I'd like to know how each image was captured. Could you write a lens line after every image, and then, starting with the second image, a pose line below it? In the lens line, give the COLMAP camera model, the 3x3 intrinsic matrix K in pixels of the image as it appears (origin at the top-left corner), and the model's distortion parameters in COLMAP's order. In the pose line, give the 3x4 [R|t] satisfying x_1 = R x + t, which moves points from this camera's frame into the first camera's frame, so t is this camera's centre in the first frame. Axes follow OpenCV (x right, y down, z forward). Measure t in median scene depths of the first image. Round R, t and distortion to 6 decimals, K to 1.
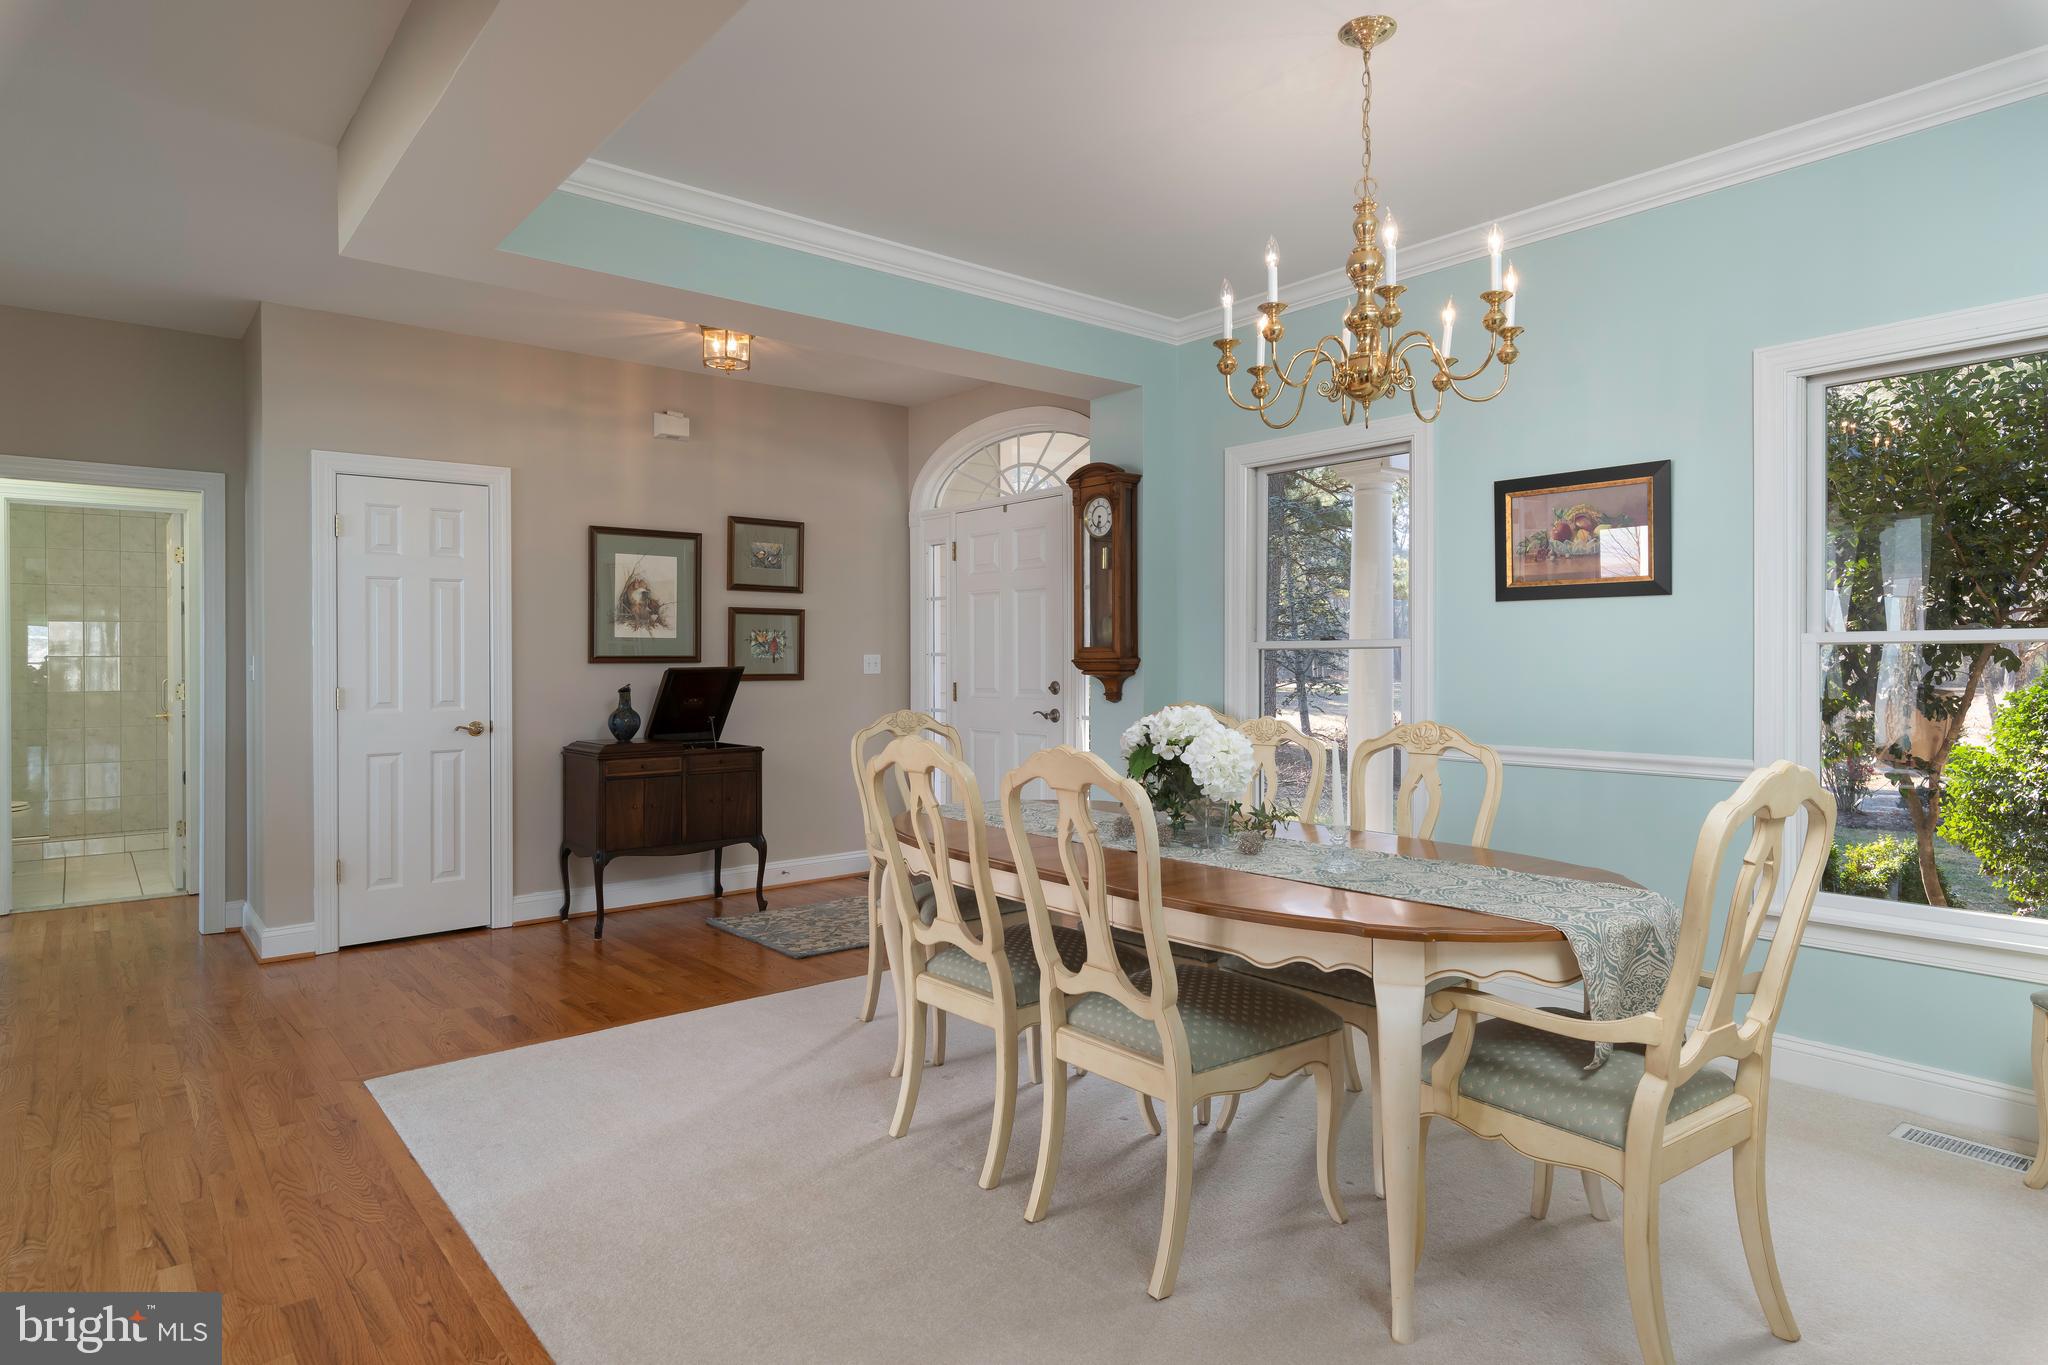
lens RADIAL K [[1136.3, 0, 1022.5], [0, 1136.3, 670.8], [0, 0, 1]] dist [0.001255, 0.000126]
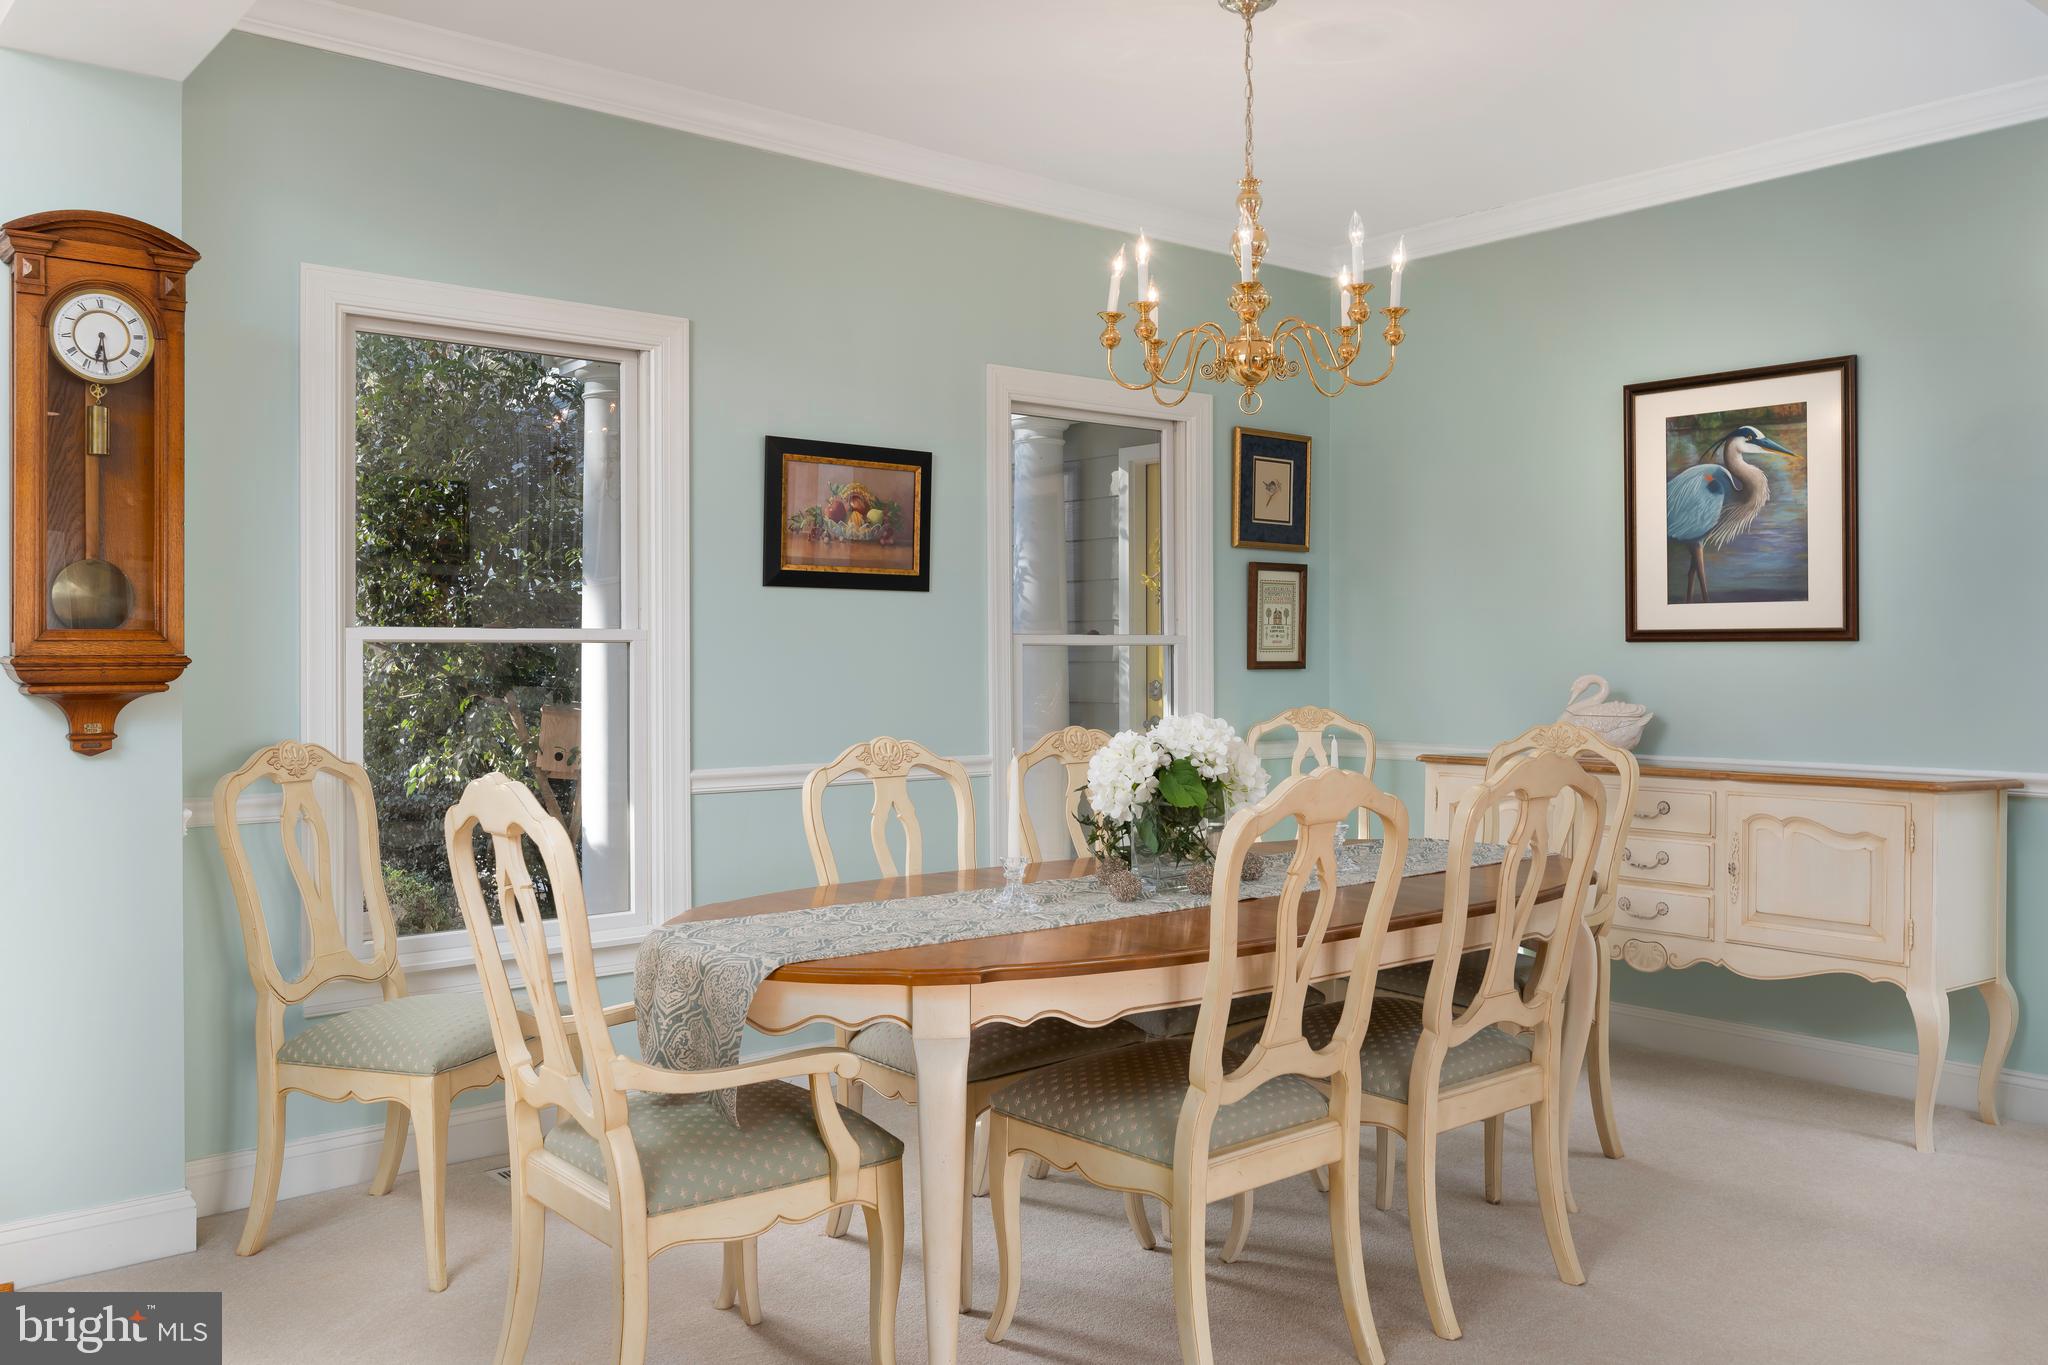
lens RADIAL K [[1642.6, 0, 1024.0], [0, 1642.6, 682.5], [0, 0, 1]] dist [-0.005244, -0.003819]
pose [[-0.008227, -0.007960, 0.999934, -0.749836], [0.017996, 0.999805, 0.008107, -0.000477], [-0.999804, 0.018061, -0.008082, 0.855057]]
